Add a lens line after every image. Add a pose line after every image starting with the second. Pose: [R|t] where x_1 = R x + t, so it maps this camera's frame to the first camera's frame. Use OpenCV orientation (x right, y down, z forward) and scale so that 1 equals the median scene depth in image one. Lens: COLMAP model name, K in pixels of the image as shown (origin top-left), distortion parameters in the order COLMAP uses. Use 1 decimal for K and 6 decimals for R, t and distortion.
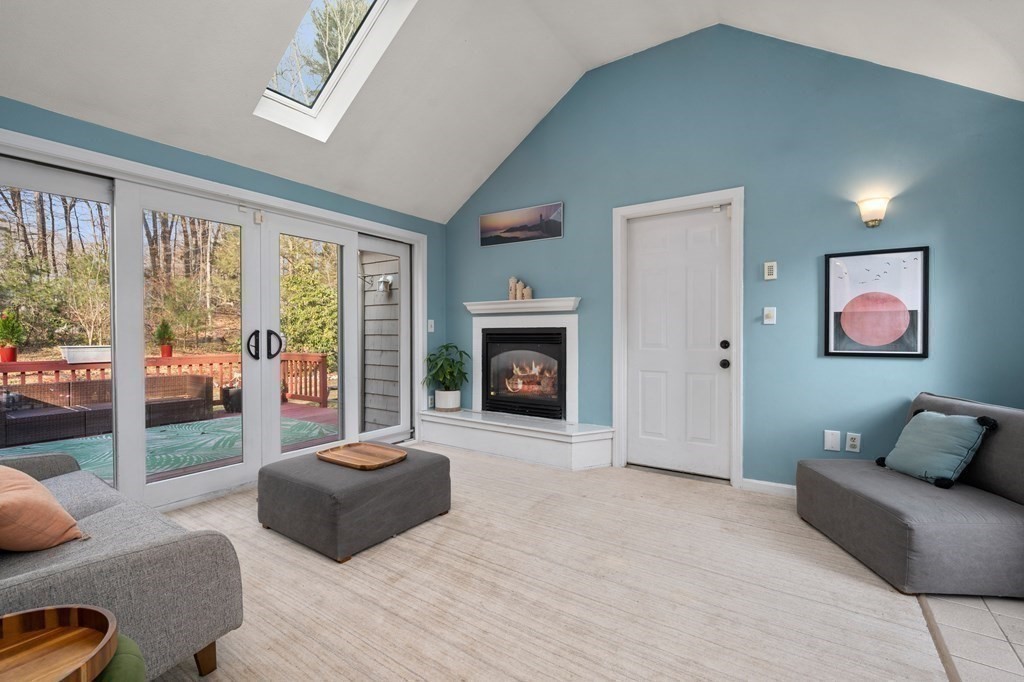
lens RADIAL K [[442.9, 0, 508.2], [0, 442.9, 339.8], [0, 0, 1]] dist [-0.000892, -0.000164]
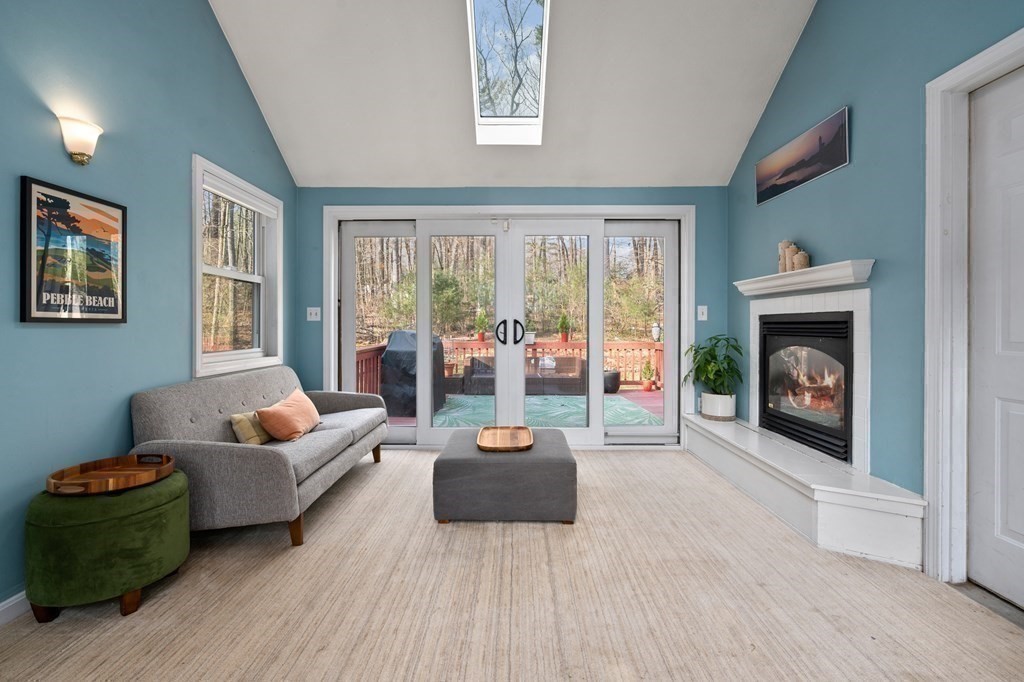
lens RADIAL K [[446.8, 0, 509.2], [0, 446.8, 331.2], [0, 0, 1]] dist [0.000129, -0.000437]
pose [[0.568133, 0.013261, -0.822830, 0.392363], [-0.012116, 0.999897, 0.007748, -0.000357], [0.822847, 0.005568, 0.568235, 0.289602]]
